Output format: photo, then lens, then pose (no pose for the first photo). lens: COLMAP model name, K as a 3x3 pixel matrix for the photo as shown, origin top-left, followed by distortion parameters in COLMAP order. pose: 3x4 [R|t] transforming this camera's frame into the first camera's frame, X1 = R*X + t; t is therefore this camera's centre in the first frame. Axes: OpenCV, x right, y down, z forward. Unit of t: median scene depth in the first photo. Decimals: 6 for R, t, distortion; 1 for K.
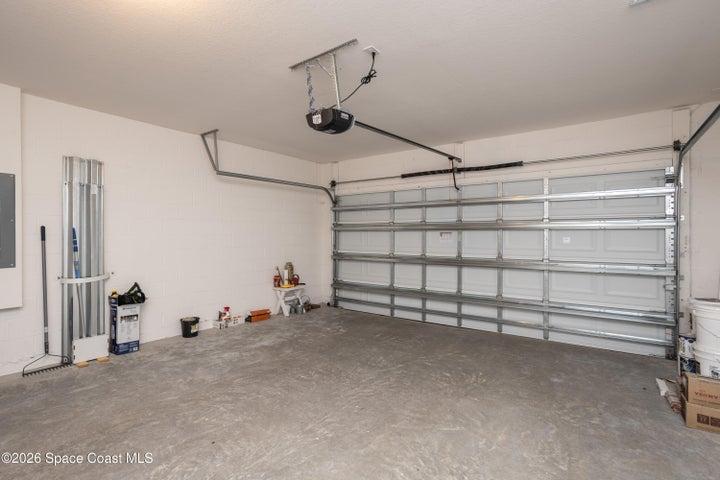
lens RADIAL K [[344.4, 0, 360.0], [0, 344.4, 240.0], [0, 0, 1]] dist [-0.022571, 0.000604]
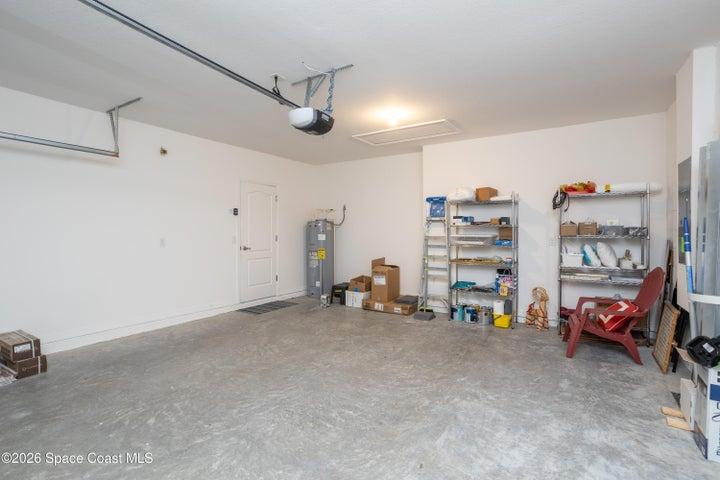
lens RADIAL K [[344.4, 0, 360.0], [0, 344.4, 240.0], [0, 0, 1]] dist [-0.022571, 0.000604]
pose [[-0.998086, 0.001953, -0.061811, -0.147316], [-0.000138, 0.999428, 0.033819, -0.012467], [0.061841, 0.033763, -0.997515, 1.821406]]
